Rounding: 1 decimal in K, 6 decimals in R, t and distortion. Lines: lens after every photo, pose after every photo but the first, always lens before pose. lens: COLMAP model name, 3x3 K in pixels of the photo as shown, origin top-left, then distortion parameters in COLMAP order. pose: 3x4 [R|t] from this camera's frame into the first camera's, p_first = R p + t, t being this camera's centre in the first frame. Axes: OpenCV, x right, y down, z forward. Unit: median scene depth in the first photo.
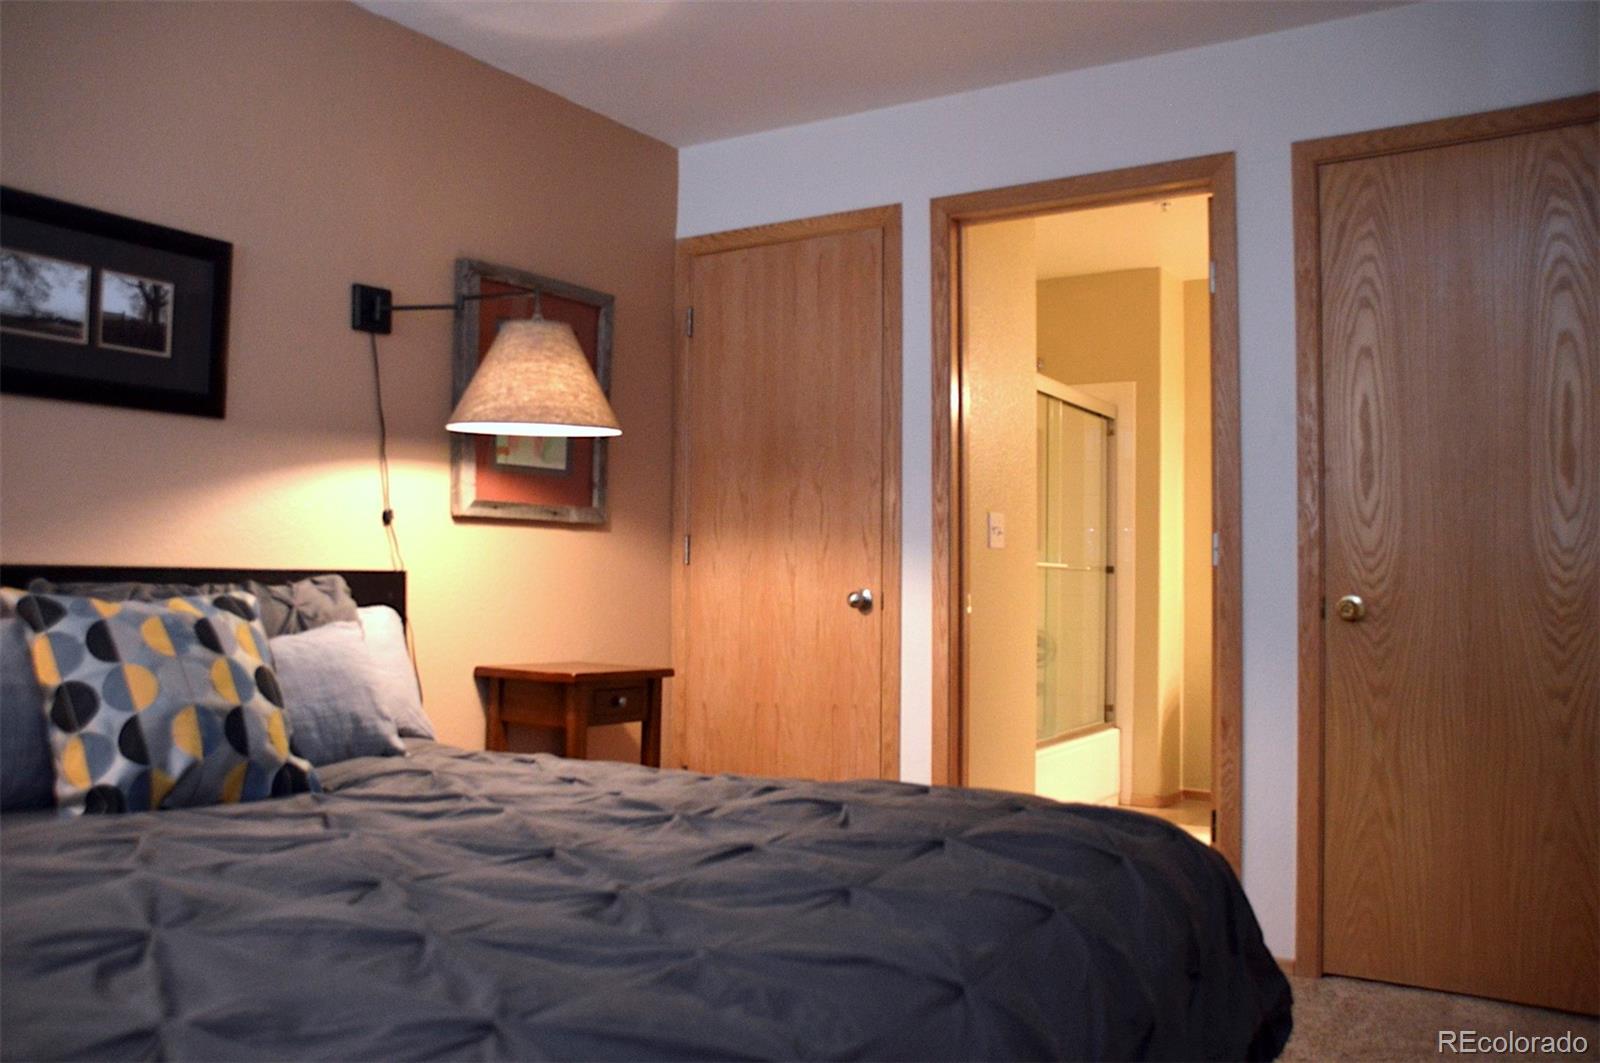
lens RADIAL K [[1290.5, 0, 799.8], [0, 1290.5, 532.1], [0, 0, 1]] dist [-0.099021, 0.060254]
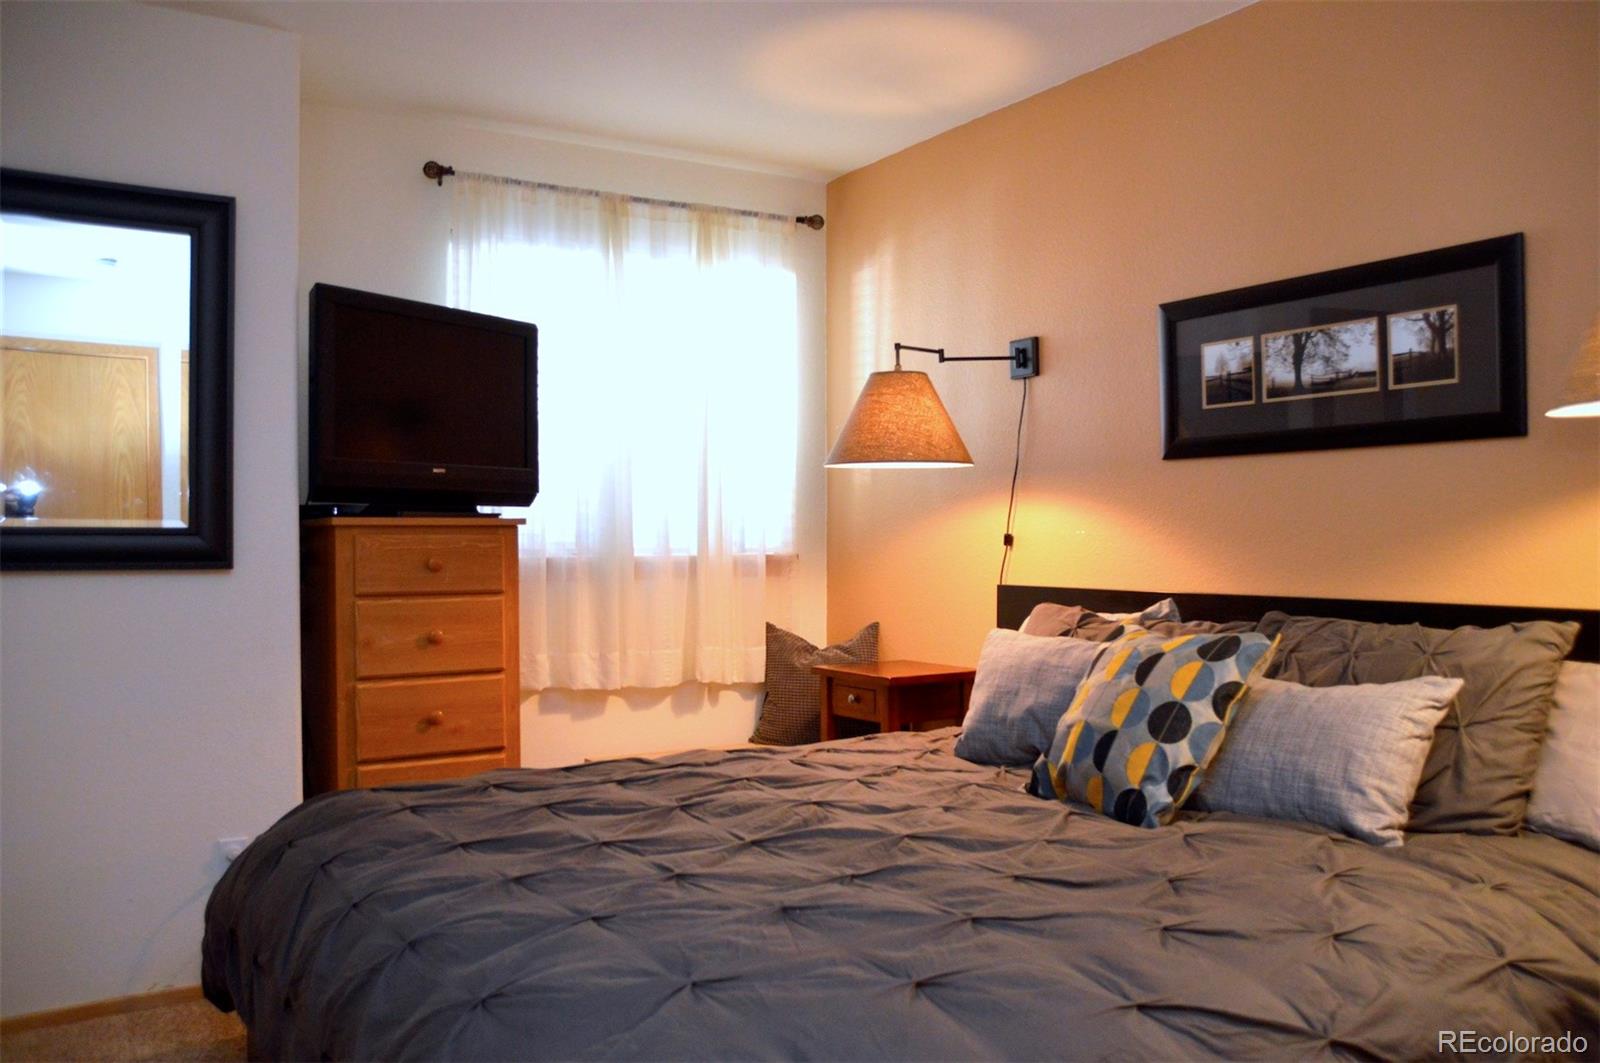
lens RADIAL K [[1290.5, 0, 800.1], [0, 1290.5, 534.8], [0, 0, 1]] dist [-0.099021, 0.060254]
pose [[-0.459337, -0.009307, -0.888213, 0.587045], [0.033072, 0.999073, -0.027571, -0.014836], [0.887646, -0.042039, -0.458604, 1.027749]]
